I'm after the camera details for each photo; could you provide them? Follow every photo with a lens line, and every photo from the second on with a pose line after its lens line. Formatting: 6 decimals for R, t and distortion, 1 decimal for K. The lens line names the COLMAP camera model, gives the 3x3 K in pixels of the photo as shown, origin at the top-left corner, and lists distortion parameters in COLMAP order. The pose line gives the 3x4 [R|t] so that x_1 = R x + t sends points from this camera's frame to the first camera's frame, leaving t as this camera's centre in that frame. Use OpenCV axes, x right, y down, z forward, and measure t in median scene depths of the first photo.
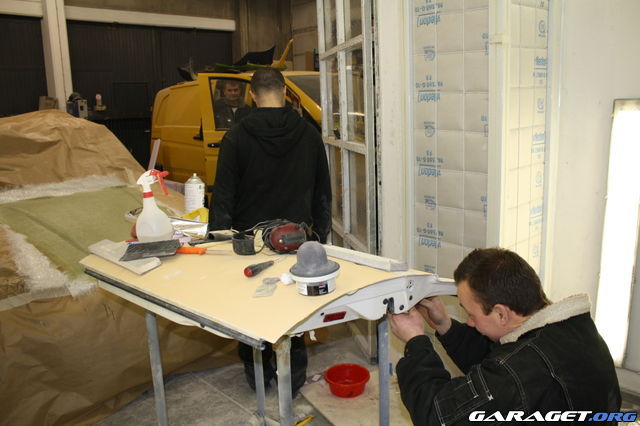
lens RADIAL K [[544.6, 0, 320.0], [0, 544.6, 213.0], [0, 0, 1]] dist [-0.182299, 0.179934]
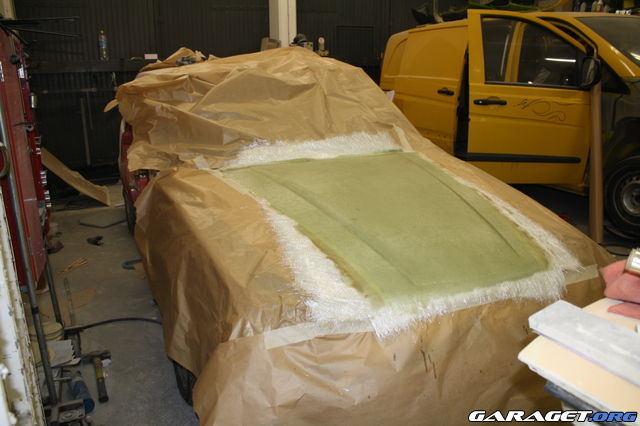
lens RADIAL K [[544.6, 0, 320.0], [0, 544.6, 213.0], [0, 0, 1]] dist [-0.182299, 0.179934]
pose [[0.944009, 0.103841, -0.313153, -0.220949], [-0.078948, 0.992700, 0.091186, -0.023276], [0.320335, -0.061357, 0.945315, 0.244924]]
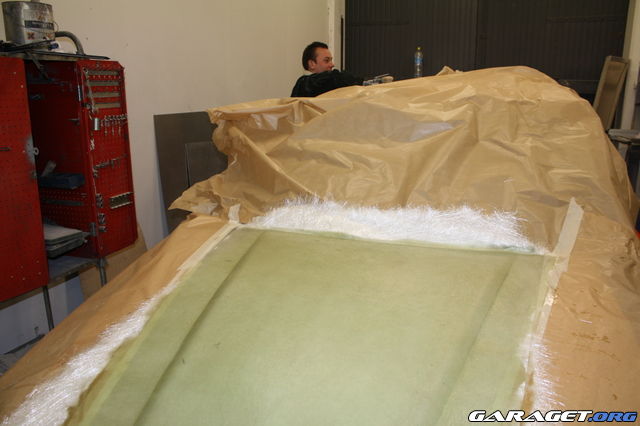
lens RADIAL K [[544.6, 0, 320.0], [0, 544.6, 213.0], [0, 0, 1]] dist [-0.182299, 0.179934]
pose [[0.453065, 0.229147, -0.861524, -0.083933], [-0.183329, 0.969694, 0.161508, -0.111752], [0.872424, 0.084769, 0.481343, 0.638675]]
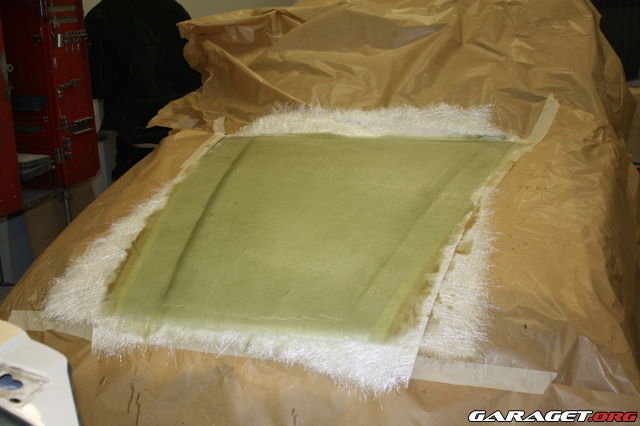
lens RADIAL K [[872.0, 0, 320.0], [0, 872.0, 213.0], [0, 0, 1]] dist [-0.058302, 0.033584]
pose [[0.497464, 0.227799, -0.837041, 0.191094], [-0.151018, 0.972913, 0.175025, -0.091459], [0.854238, 0.039340, 0.518391, 0.473133]]
